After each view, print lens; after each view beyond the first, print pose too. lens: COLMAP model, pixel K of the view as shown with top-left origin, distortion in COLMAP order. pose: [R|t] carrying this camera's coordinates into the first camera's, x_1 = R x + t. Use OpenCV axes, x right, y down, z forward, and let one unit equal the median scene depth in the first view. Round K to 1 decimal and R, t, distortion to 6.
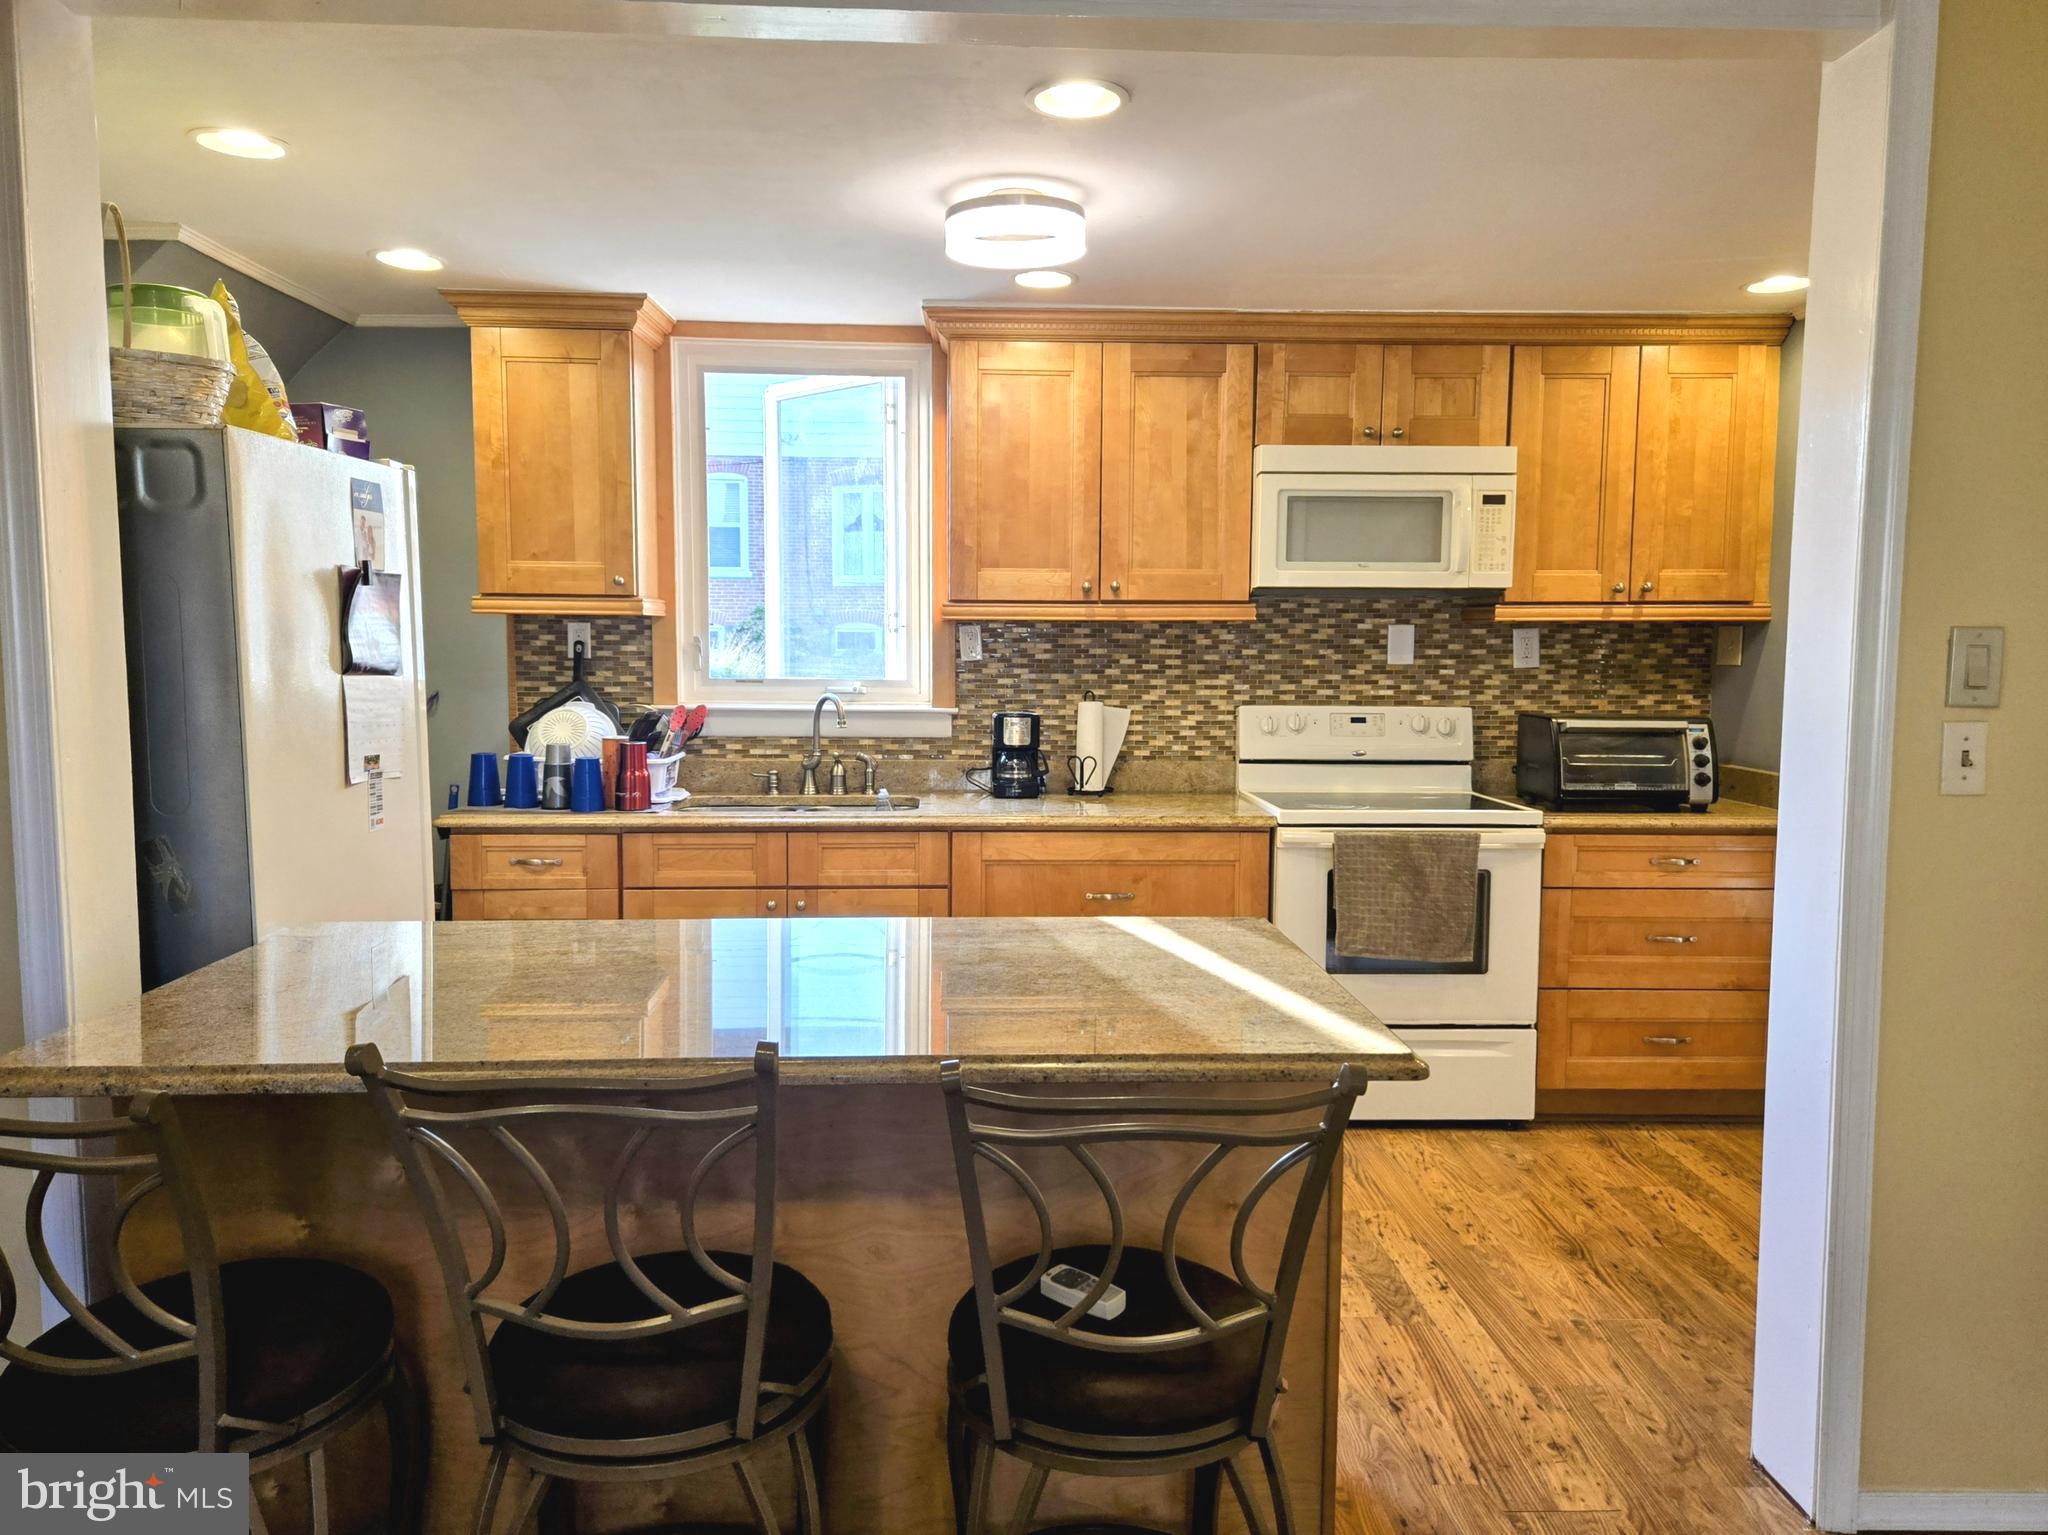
lens RADIAL K [[1418.4, 0, 1013.2], [0, 1418.4, 758.4], [0, 0, 1]] dist [0.032812, -0.008387]
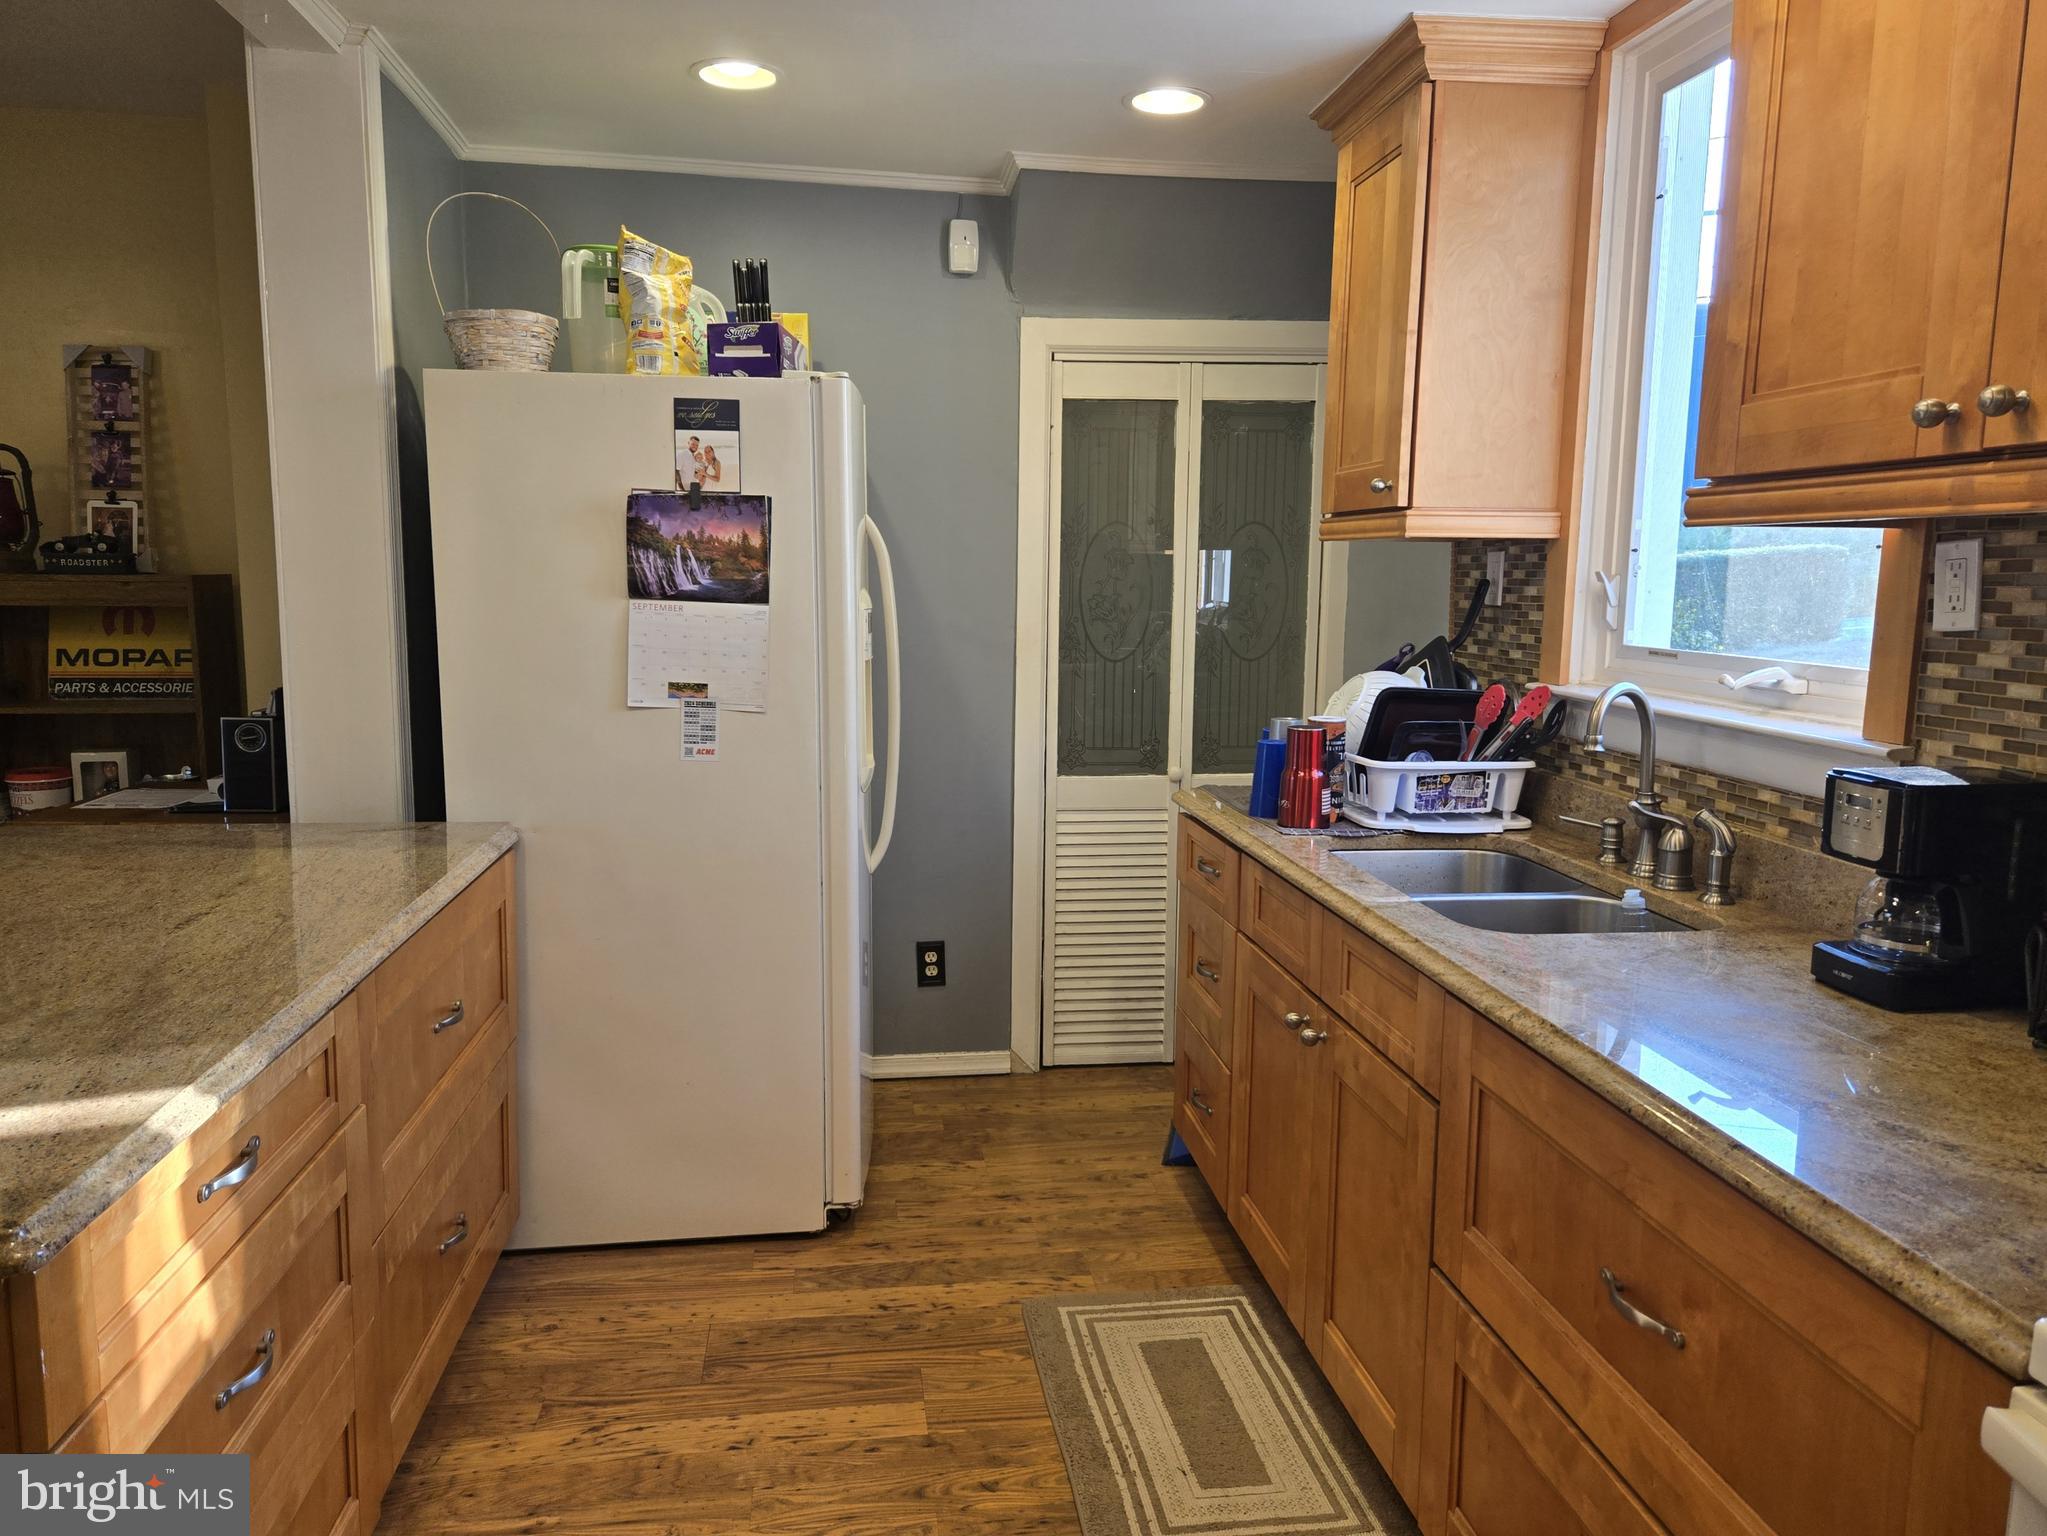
lens RADIAL K [[1417.7, 0, 1003.9], [0, 1417.7, 752.7], [0, 0, 1]] dist [0.032812, -0.008387]
pose [[0.095040, 0.123970, -0.987724, 0.367207], [-0.098696, 0.988500, 0.114571, -0.059609], [0.990569, 0.086596, 0.106183, 0.757104]]
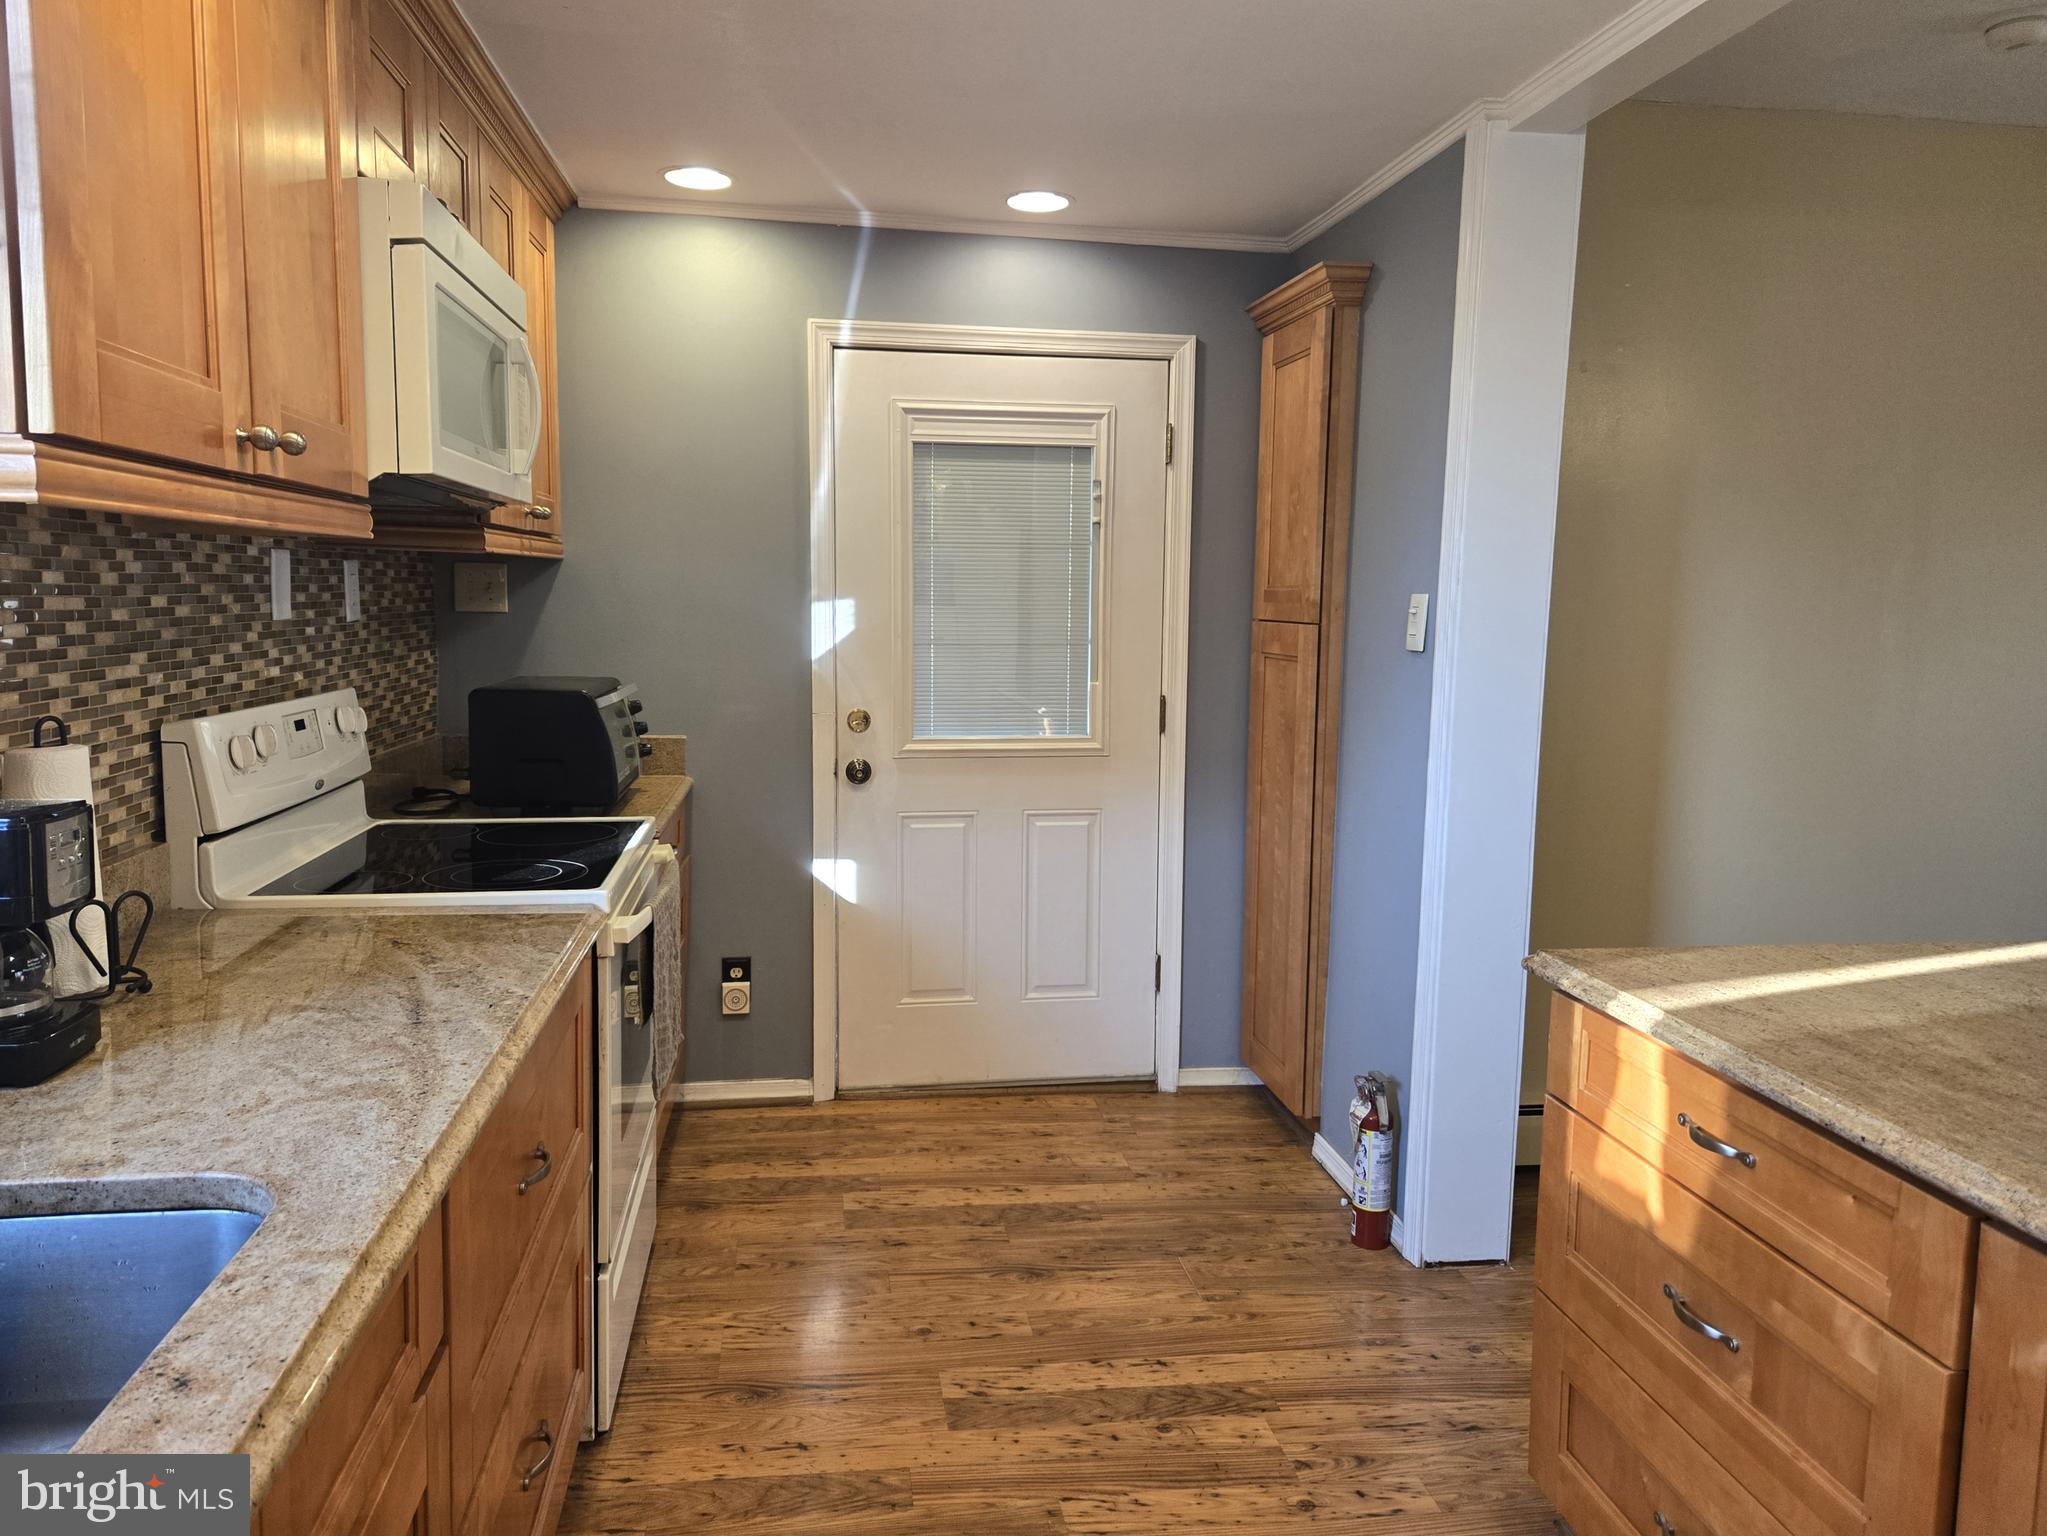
lens RADIAL K [[1417.7, 0, 965.1], [0, 1417.7, 762.2], [0, 0, 1]] dist [0.032812, -0.008387]
pose [[-0.100959, -0.123808, 0.987157, -0.347974], [0.066129, 0.989197, 0.130827, -0.072388], [-0.992690, 0.078488, -0.091681, 0.852543]]
